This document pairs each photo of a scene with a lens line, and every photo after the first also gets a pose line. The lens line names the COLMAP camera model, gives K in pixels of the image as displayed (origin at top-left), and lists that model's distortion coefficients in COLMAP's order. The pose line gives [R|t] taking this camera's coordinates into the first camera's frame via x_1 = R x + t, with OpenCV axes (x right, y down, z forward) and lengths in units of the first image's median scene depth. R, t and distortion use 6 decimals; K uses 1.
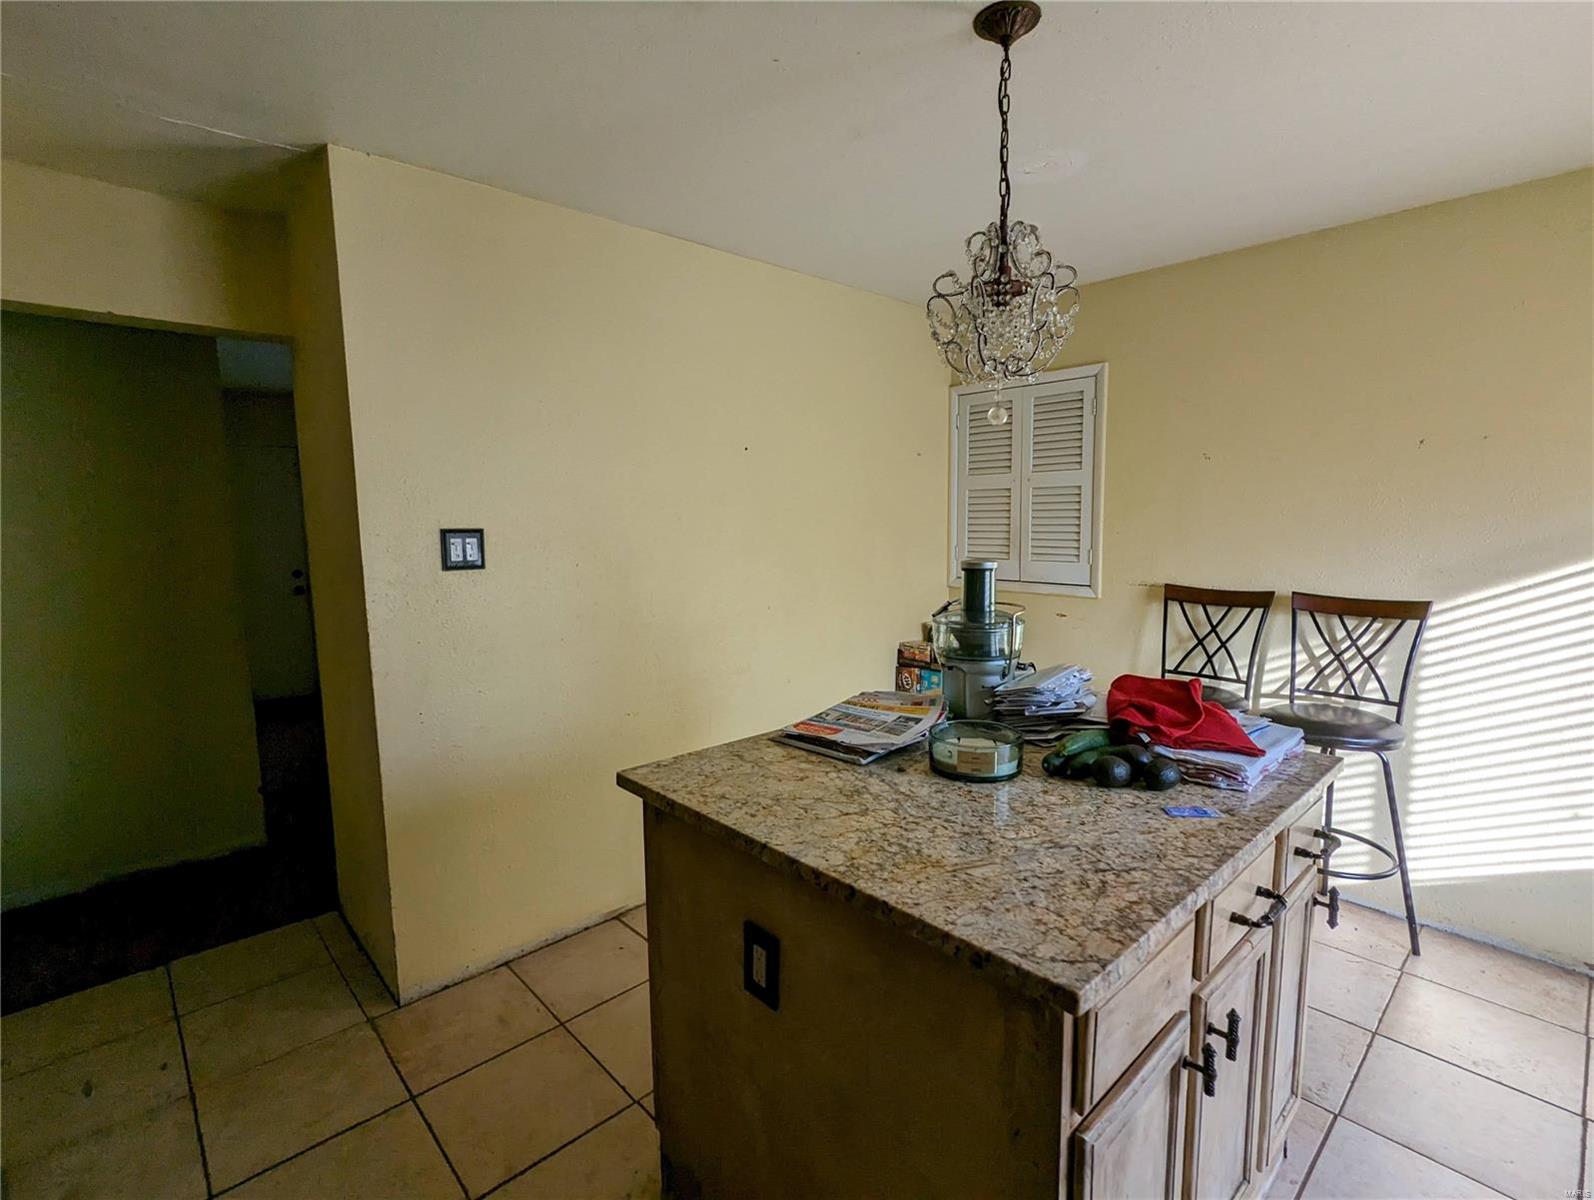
lens RADIAL K [[762.3, 0, 798.6], [0, 762.3, 604.0], [0, 0, 1]] dist [0.002704, 0.000212]
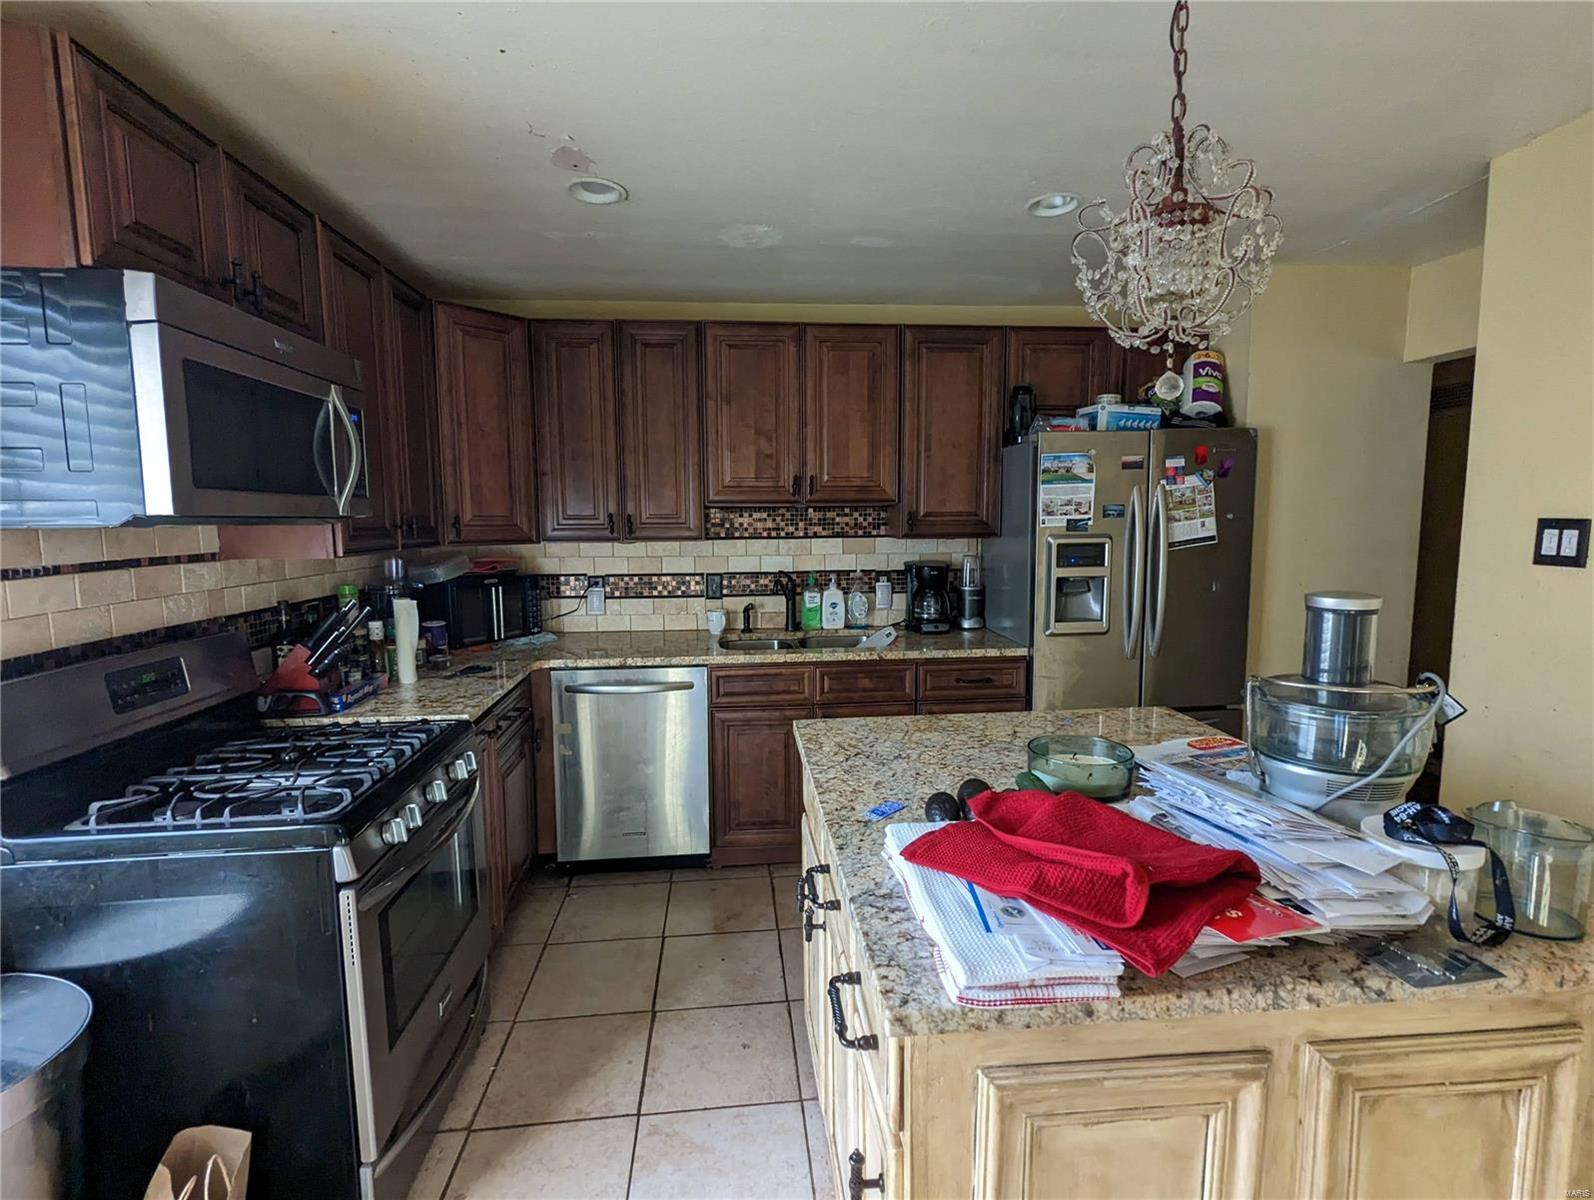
lens RADIAL K [[762.3, 0, 794.0], [0, 762.3, 595.2], [0, 0, 1]] dist [0.002704, 0.000212]
pose [[-0.610406, 0.107029, -0.784824, 1.037181], [-0.074382, 0.978705, 0.191320, -0.151717], [0.788588, 0.175159, -0.589447, 1.108273]]
